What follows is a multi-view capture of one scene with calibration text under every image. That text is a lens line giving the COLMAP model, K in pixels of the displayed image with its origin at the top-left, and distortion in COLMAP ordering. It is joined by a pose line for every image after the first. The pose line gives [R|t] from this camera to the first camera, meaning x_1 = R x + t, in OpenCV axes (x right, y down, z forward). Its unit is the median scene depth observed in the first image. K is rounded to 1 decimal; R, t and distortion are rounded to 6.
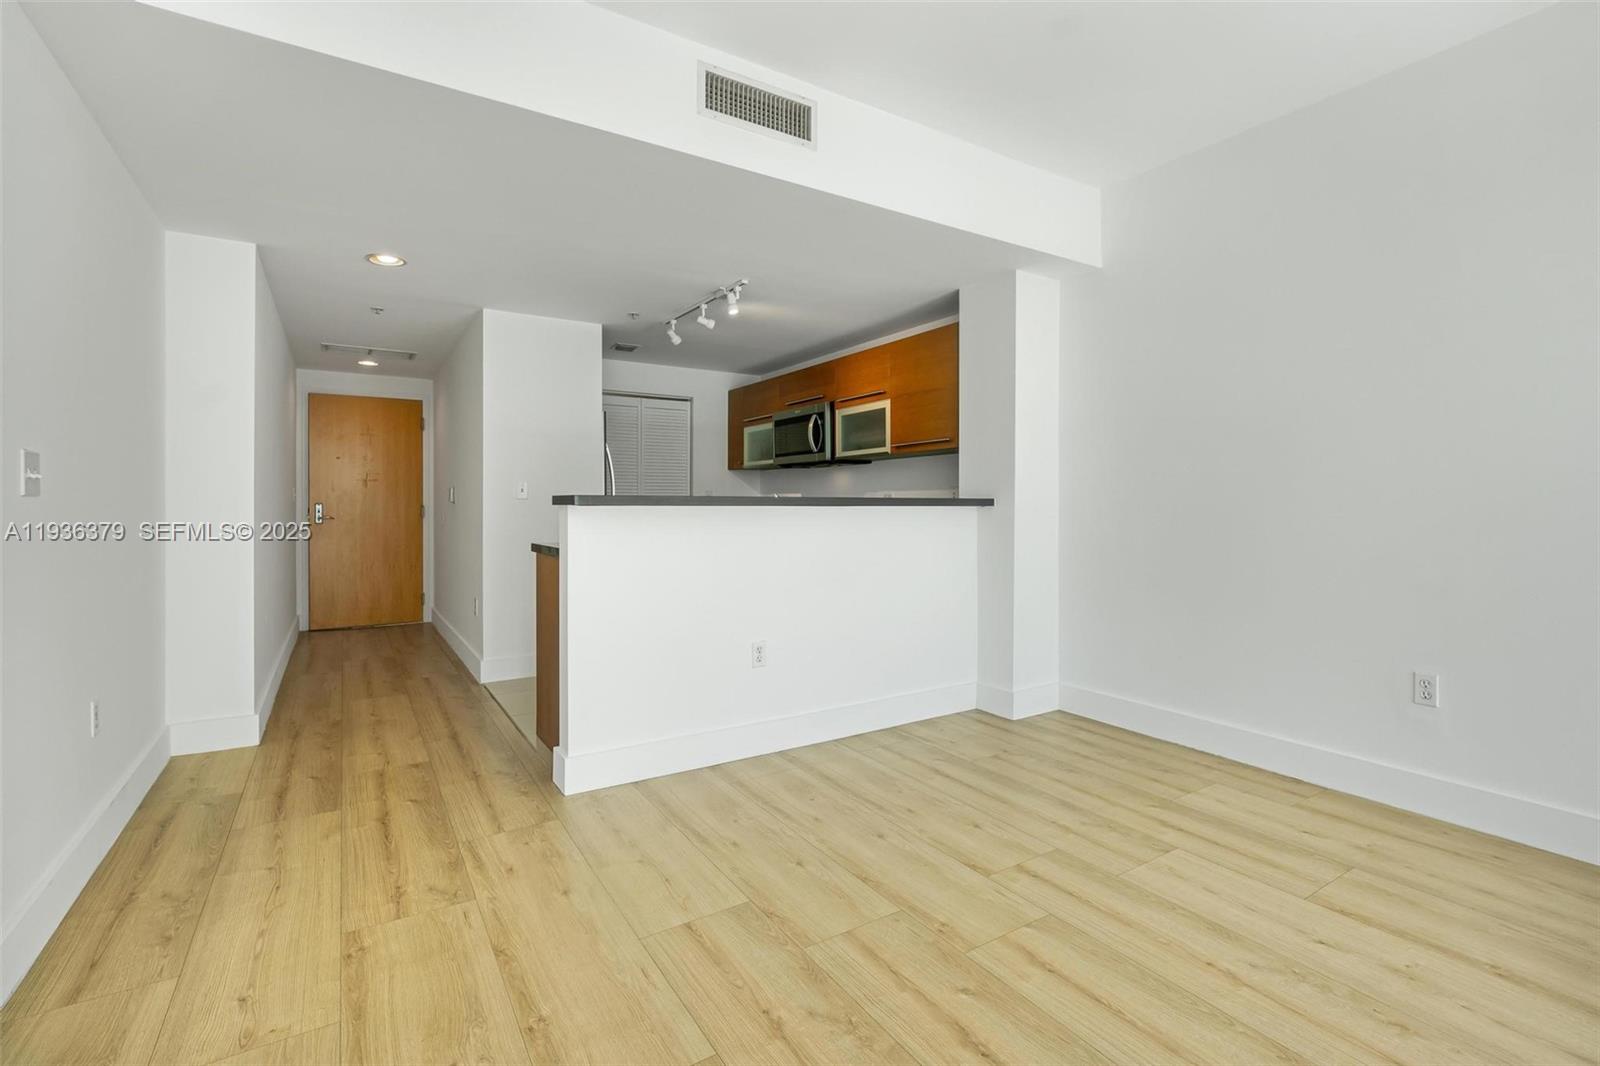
lens RADIAL K [[722.5, 0, 798.4], [0, 722.5, 509.0], [0, 0, 1]] dist [-0.011669, 0.001062]
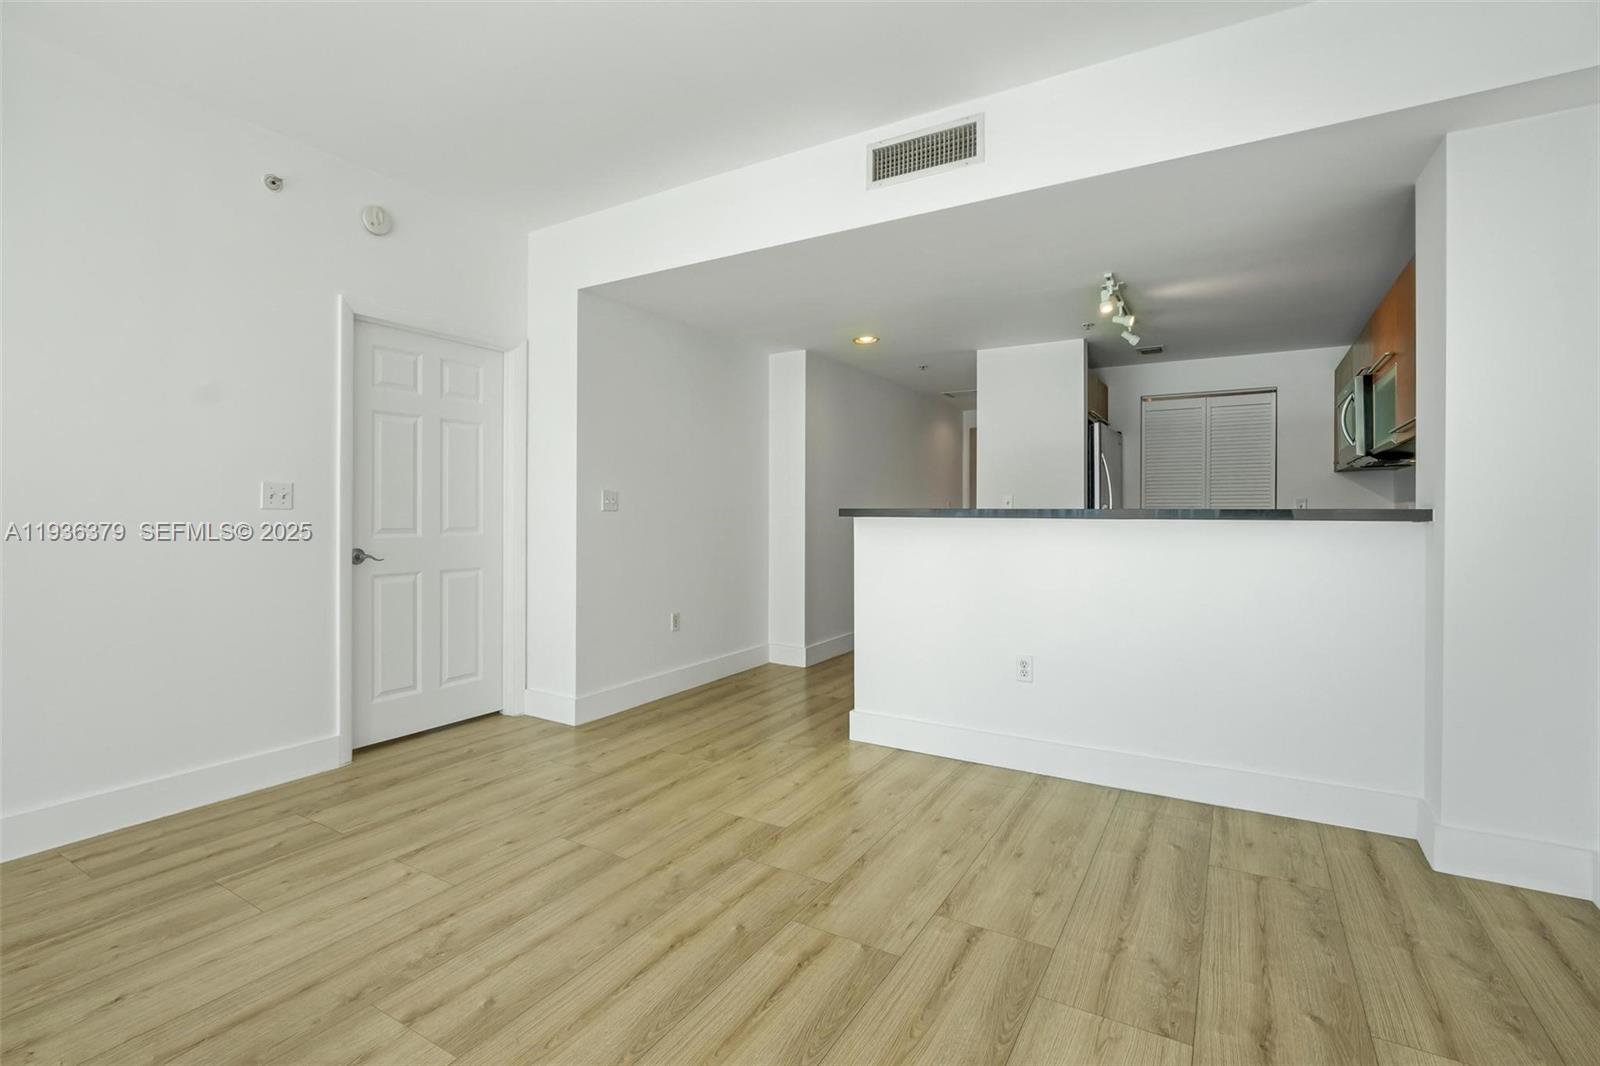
lens RADIAL K [[722.5, 0, 798.1], [0, 722.5, 515.7], [0, 0, 1]] dist [-0.011669, 0.001062]
pose [[0.456232, 0.004282, -0.889850, 0.787239], [-0.009942, 0.999951, -0.000286, -0.004510], [0.889805, 0.008977, 0.456252, 0.318629]]
